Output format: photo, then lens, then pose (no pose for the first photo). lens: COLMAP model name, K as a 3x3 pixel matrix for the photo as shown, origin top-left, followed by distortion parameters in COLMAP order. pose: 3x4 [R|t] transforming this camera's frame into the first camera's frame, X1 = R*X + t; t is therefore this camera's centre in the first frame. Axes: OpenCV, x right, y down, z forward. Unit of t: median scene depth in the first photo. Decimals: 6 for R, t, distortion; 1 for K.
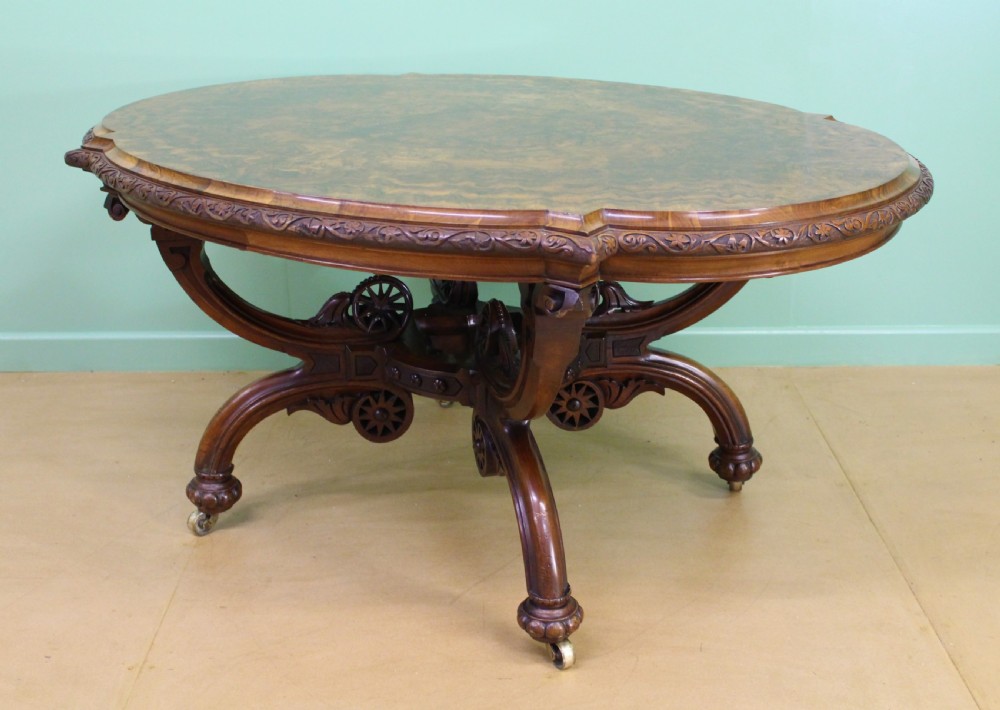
lens RADIAL K [[1149.5, 0, 511.7], [0, 1149.5, 384.5], [0, 0, 1]] dist [0.000110, -0.010196]
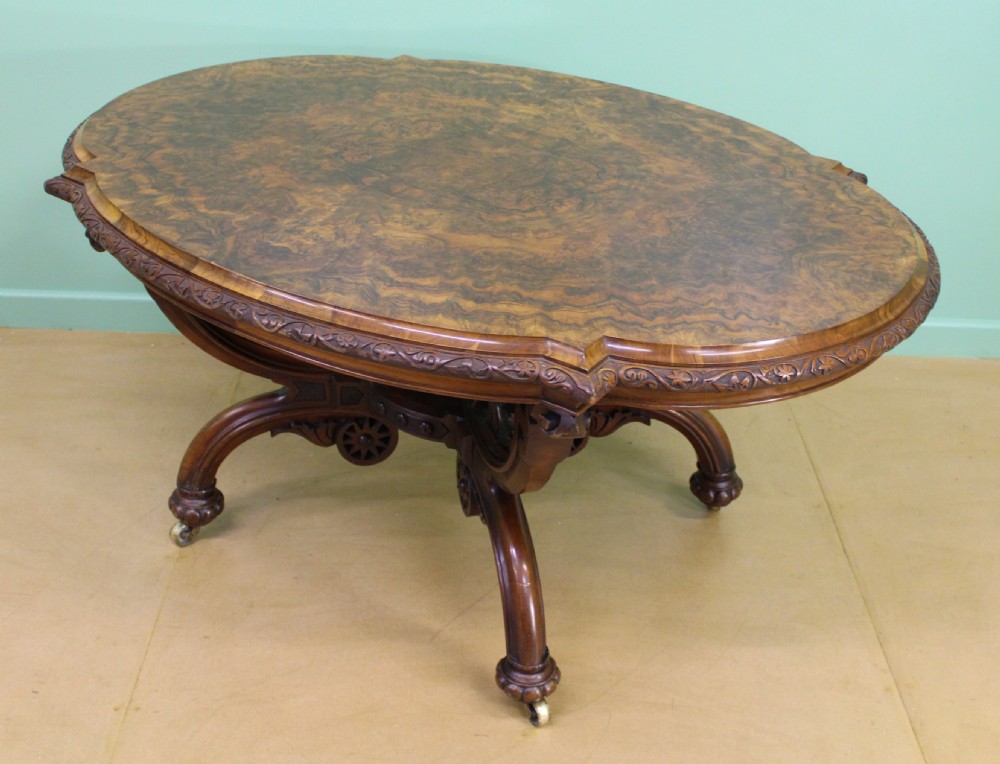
lens RADIAL K [[1147.4, 0, 500.0], [0, 1147.4, 382.0], [0, 0, 1]] dist [-0.017866, 0.001669]
pose [[0.999050, 0.040032, 0.017204, -0.018861], [-0.042071, 0.989013, 0.141714, -0.196271], [-0.011342, -0.142303, 0.989758, 0.027567]]
